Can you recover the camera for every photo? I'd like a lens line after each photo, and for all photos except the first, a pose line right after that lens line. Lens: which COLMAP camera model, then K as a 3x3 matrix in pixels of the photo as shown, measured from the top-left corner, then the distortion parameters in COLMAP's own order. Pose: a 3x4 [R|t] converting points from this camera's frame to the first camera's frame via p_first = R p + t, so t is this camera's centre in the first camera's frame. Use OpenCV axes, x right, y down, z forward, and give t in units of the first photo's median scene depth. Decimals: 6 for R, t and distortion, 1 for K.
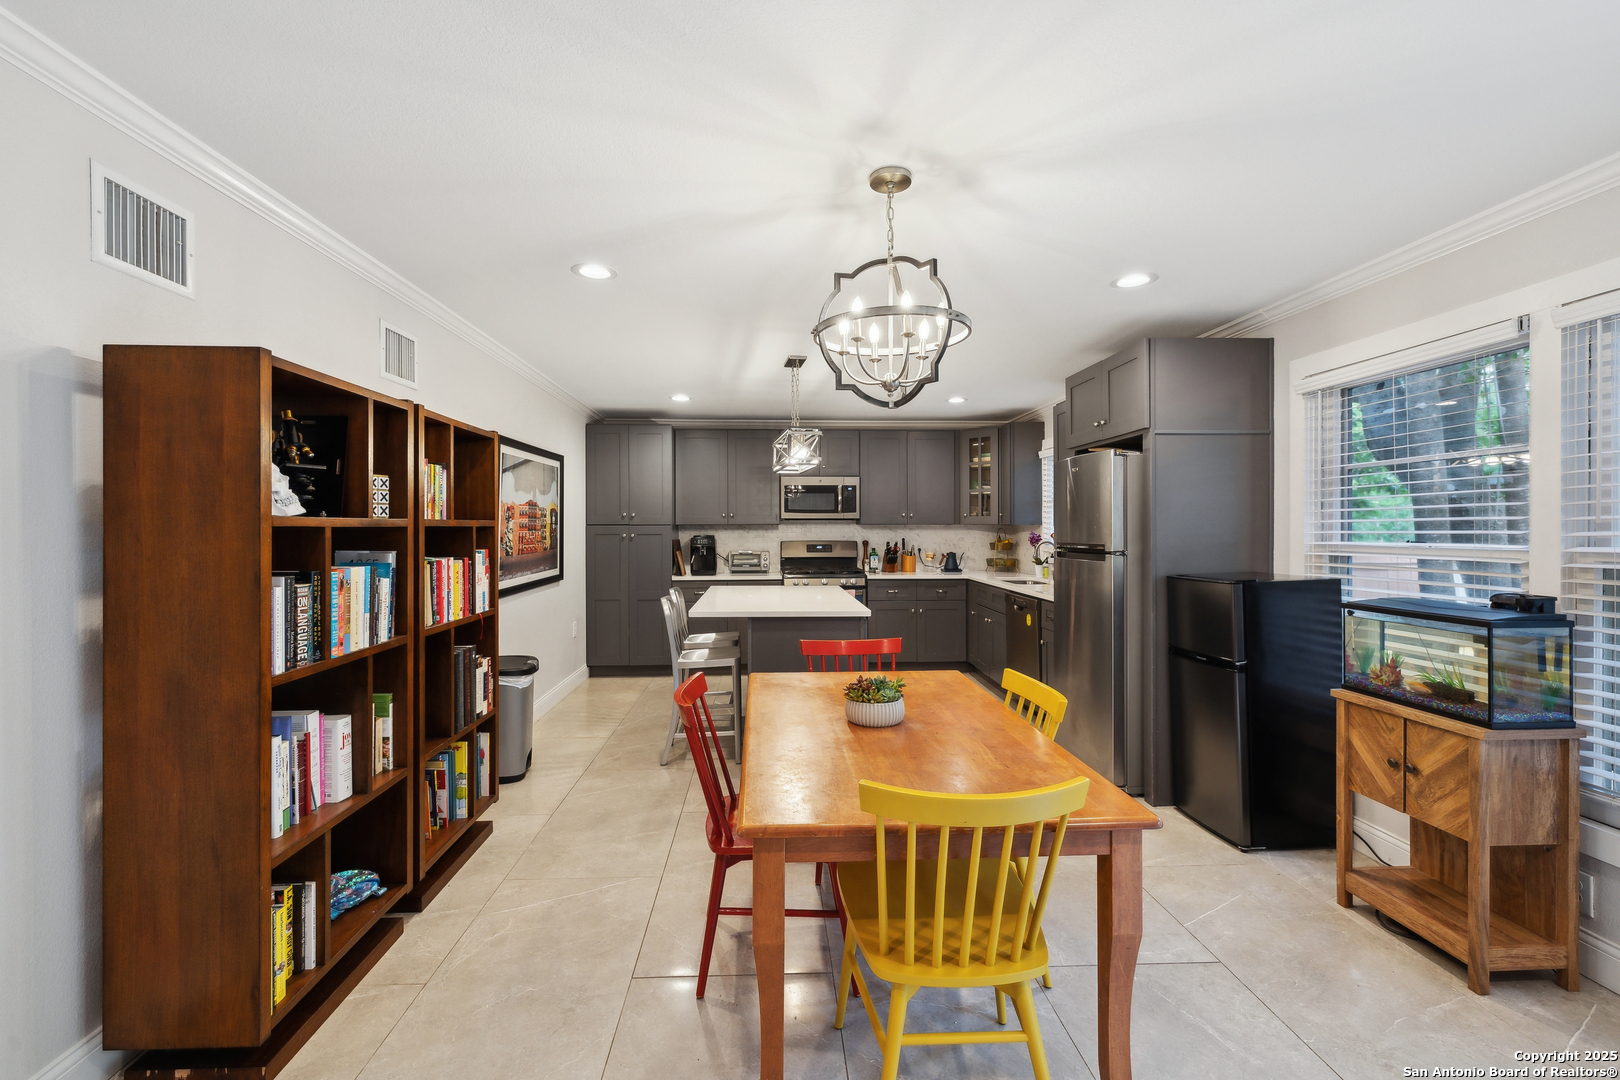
lens RADIAL K [[696.8, 0, 802.4], [0, 696.8, 532.5], [0, 0, 1]] dist [0.002094, -0.000025]
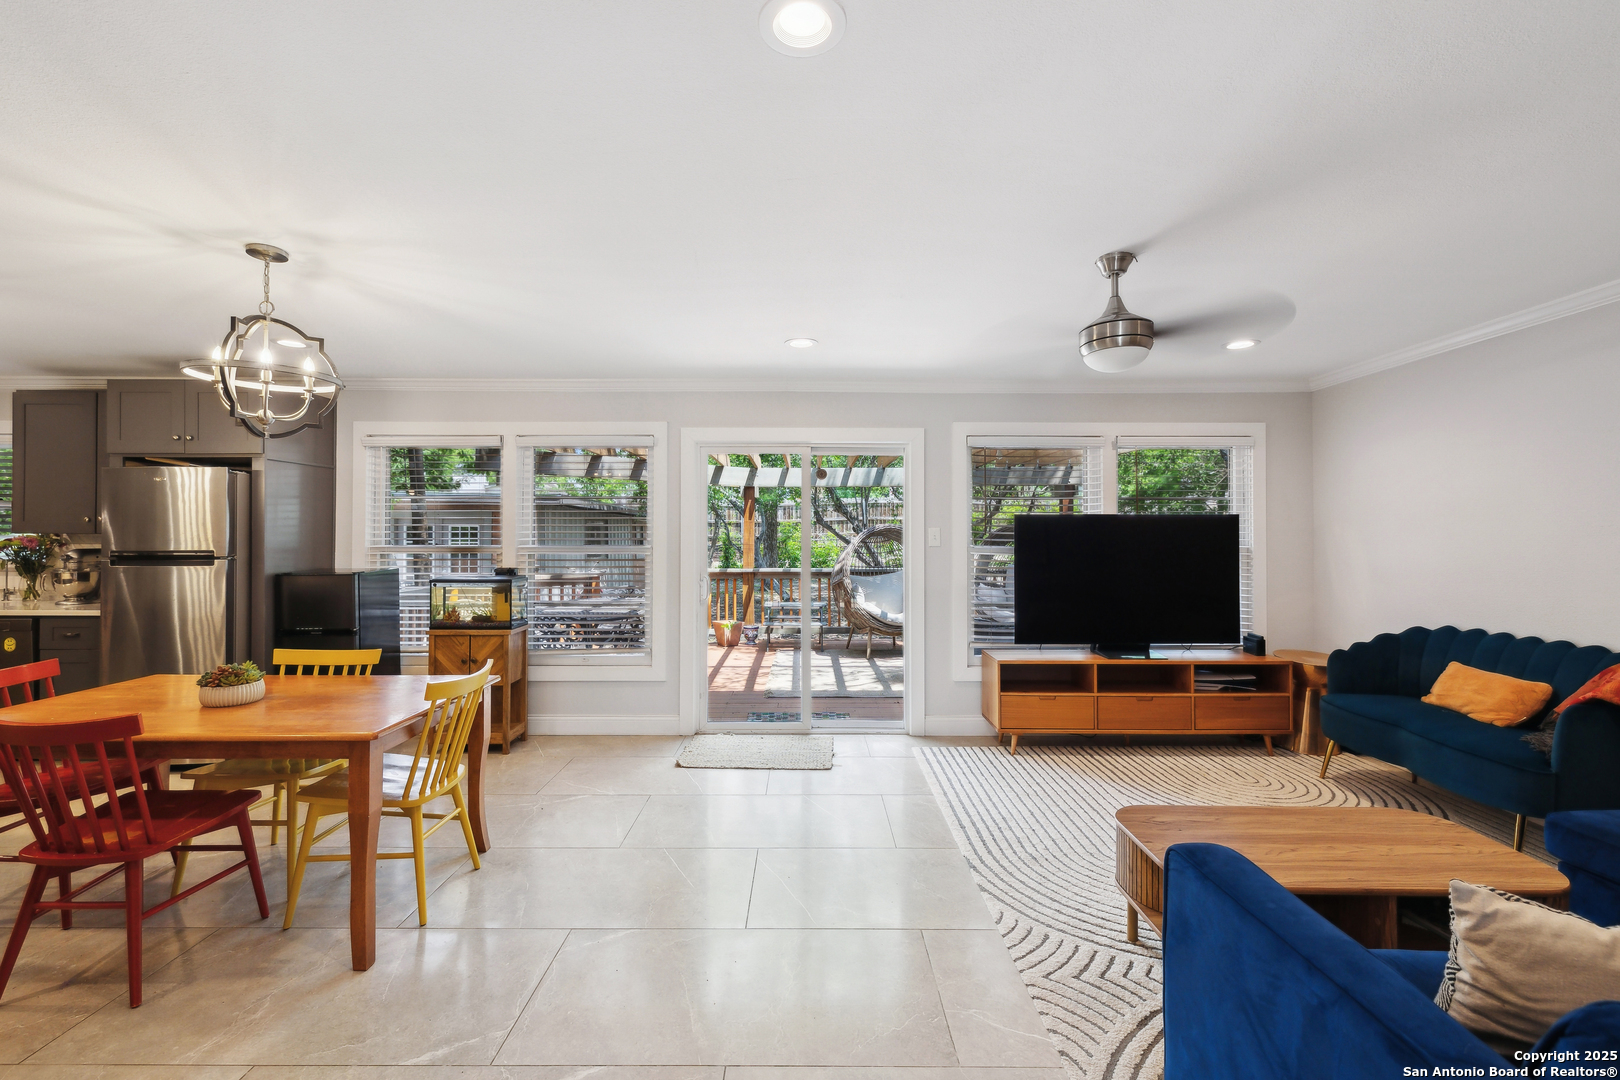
lens RADIAL K [[696.8, 0, 808.1], [0, 696.8, 539.0], [0, 0, 1]] dist [0.002094, -0.000025]
pose [[0.035018, -0.001473, 0.999386, -1.005980], [0.004437, 0.999989, 0.001318, 0.001916], [-0.999377, 0.004388, 0.035024, 0.003512]]
